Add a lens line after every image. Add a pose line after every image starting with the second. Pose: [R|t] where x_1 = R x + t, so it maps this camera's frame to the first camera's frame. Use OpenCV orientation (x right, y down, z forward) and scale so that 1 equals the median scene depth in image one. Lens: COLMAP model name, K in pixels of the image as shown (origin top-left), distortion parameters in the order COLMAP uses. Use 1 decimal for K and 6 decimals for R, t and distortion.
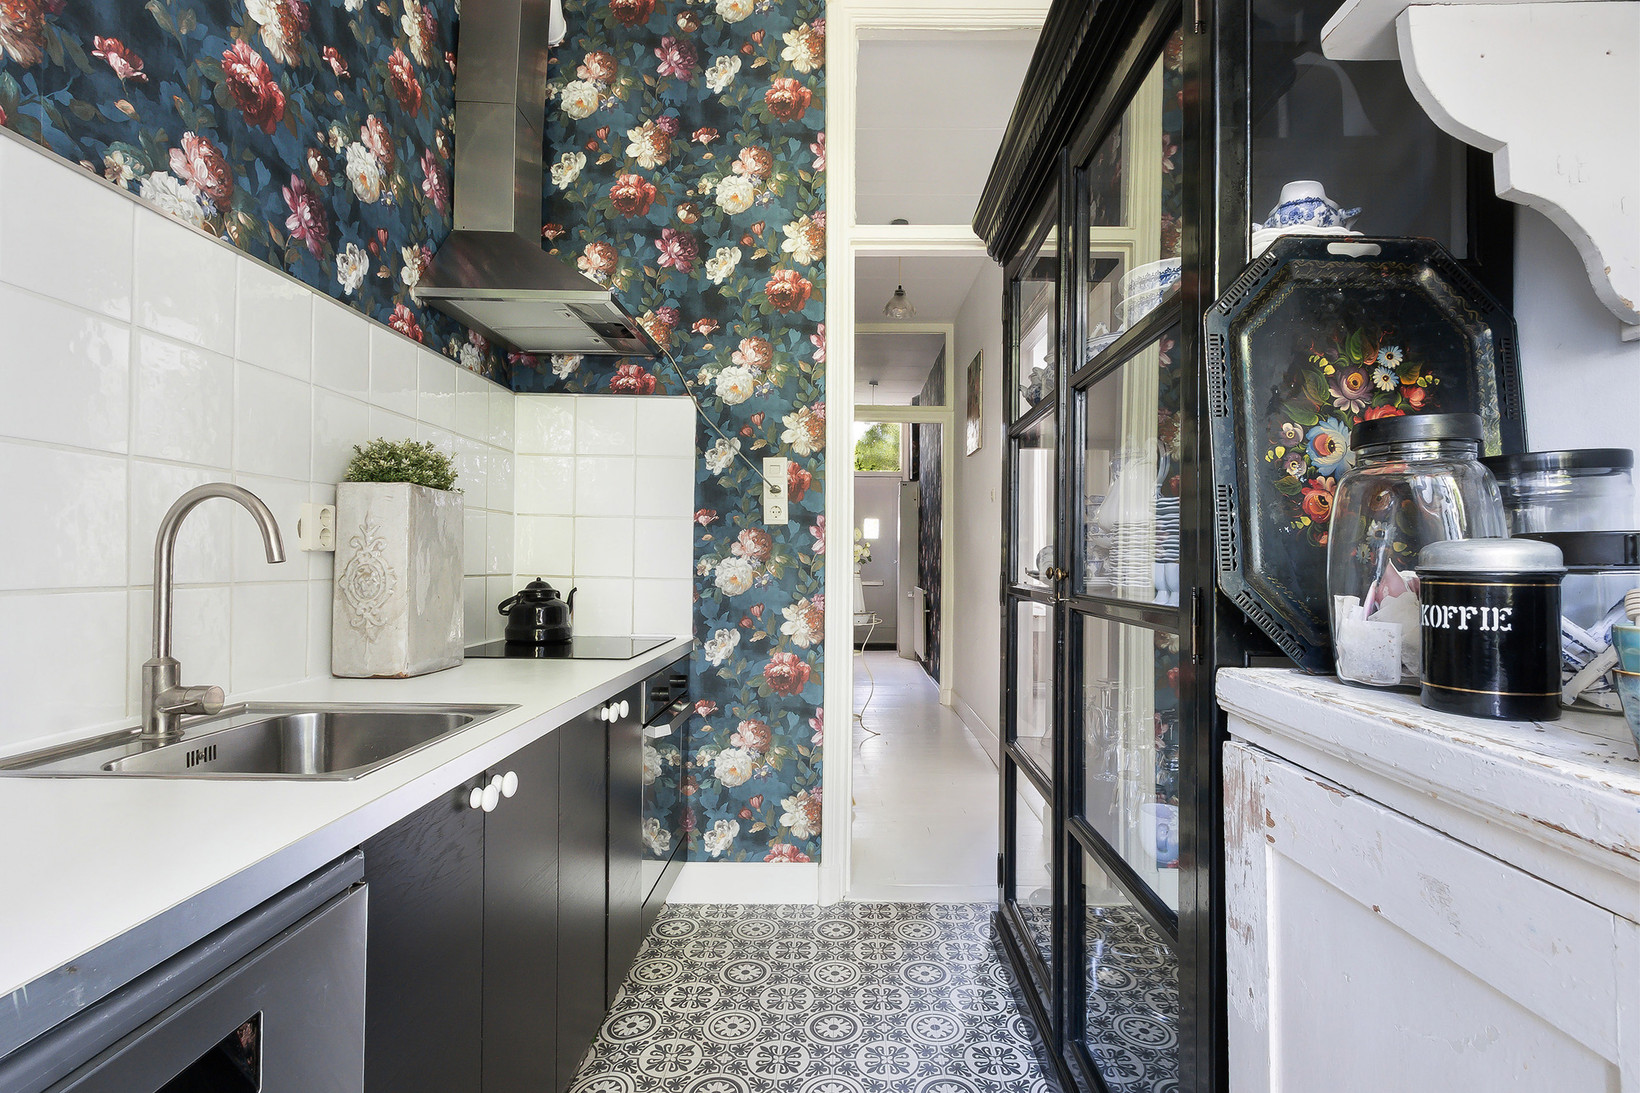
lens RADIAL K [[733.7, 0, 827.0], [0, 733.7, 586.4], [0, 0, 1]] dist [0.002281, -0.003865]
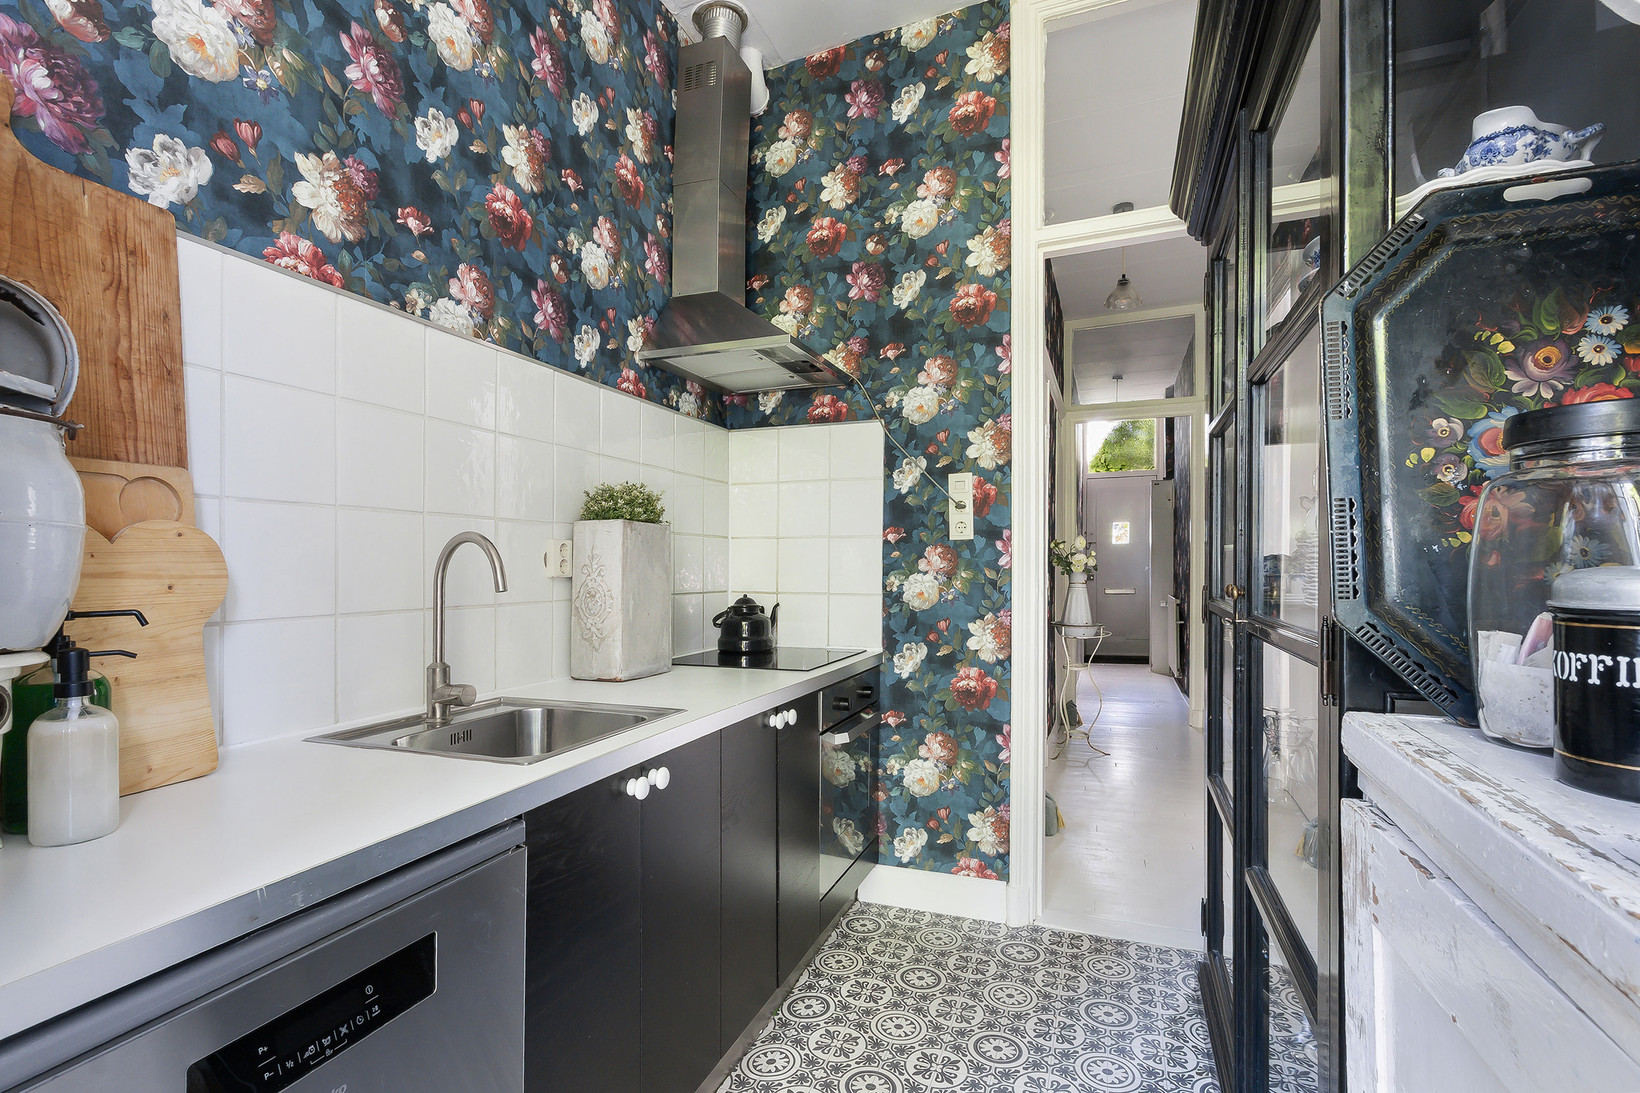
lens RADIAL K [[727.0, 0, 812.0], [0, 727.0, 596.6], [0, 0, 1]] dist [0.000834, -0.001367]
pose [[0.935824, -0.004064, -0.352445, 0.127847], [0.005196, 0.999984, 0.002266, -0.014311], [0.352430, -0.003952, 0.935830, -0.005721]]
